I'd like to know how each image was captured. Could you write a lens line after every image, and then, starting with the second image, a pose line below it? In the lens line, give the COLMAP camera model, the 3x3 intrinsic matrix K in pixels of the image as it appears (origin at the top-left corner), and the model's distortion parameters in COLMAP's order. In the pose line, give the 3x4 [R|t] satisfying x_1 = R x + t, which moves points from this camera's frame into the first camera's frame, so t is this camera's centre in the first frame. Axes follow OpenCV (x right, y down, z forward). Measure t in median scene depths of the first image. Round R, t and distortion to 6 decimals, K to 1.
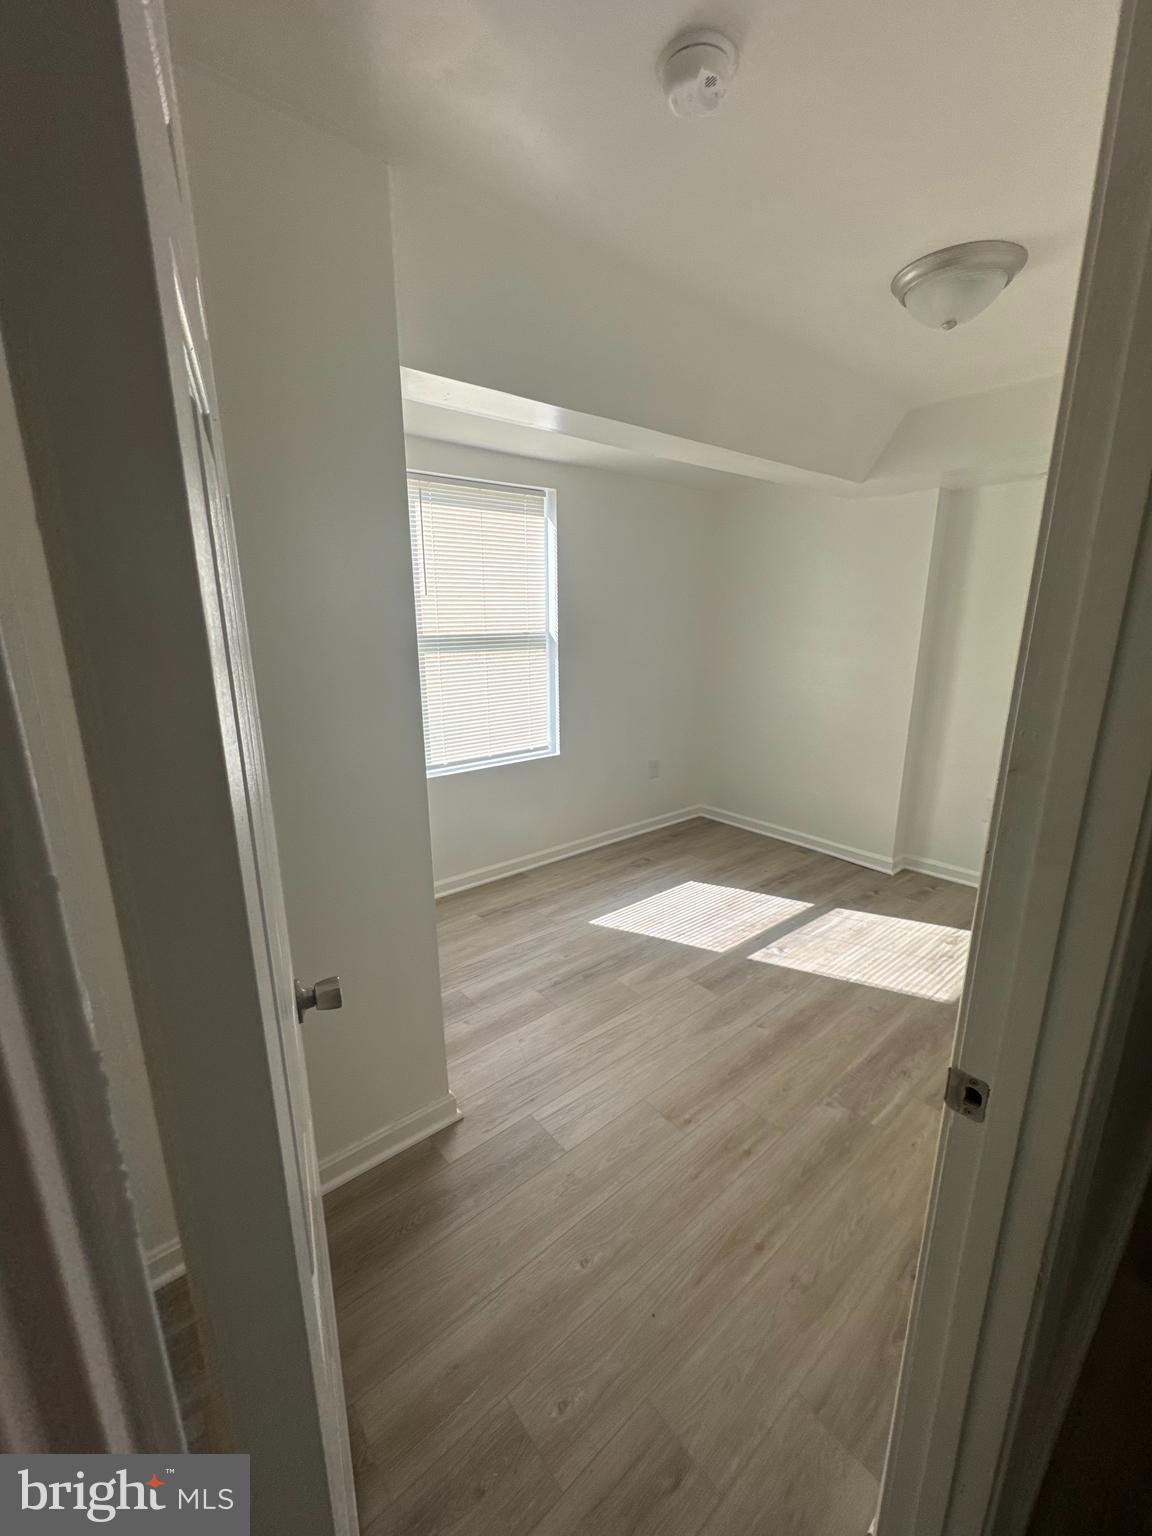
lens RADIAL K [[613.0, 0, 573.9], [0, 613.0, 765.9], [0, 0, 1]] dist [-0.009468, 0.000128]
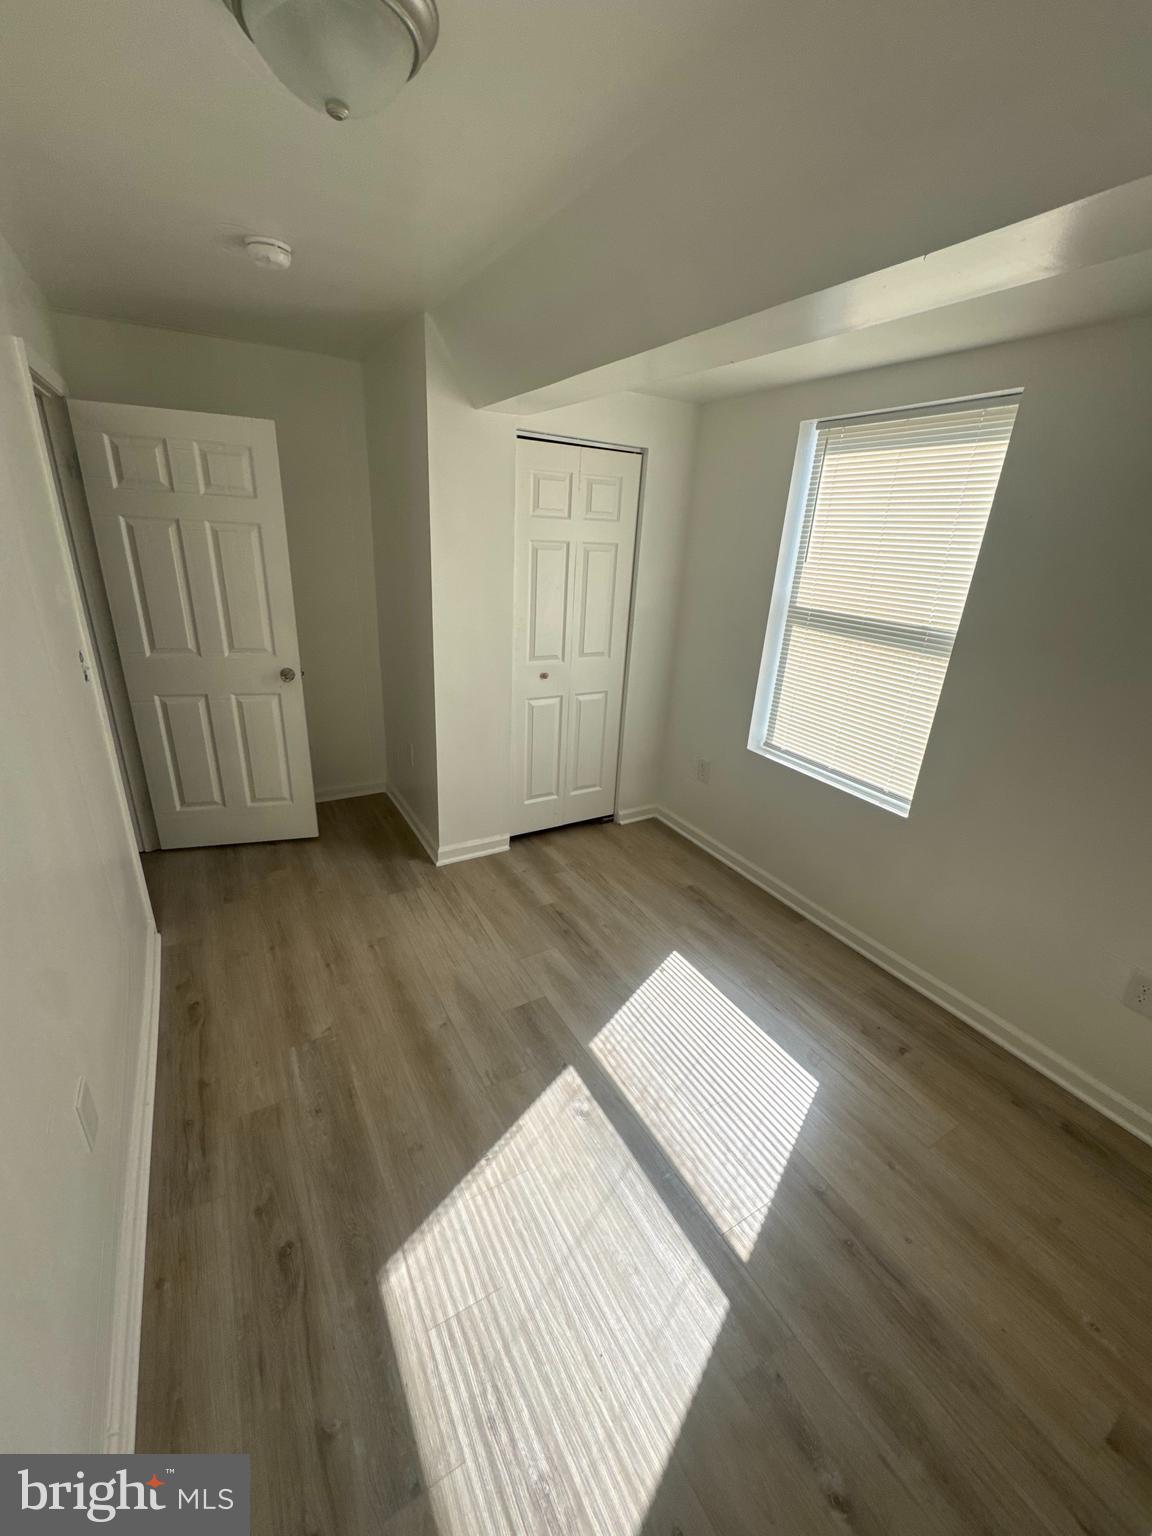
lens RADIAL K [[613.0, 0, 573.9], [0, 613.0, 765.9], [0, 0, 1]] dist [-0.009468, 0.000128]
pose [[-0.157955, 0.351370, -0.922816, 0.825840], [-0.281736, 0.879665, 0.383163, -0.290981], [0.946401, 0.320513, -0.039954, 0.894868]]
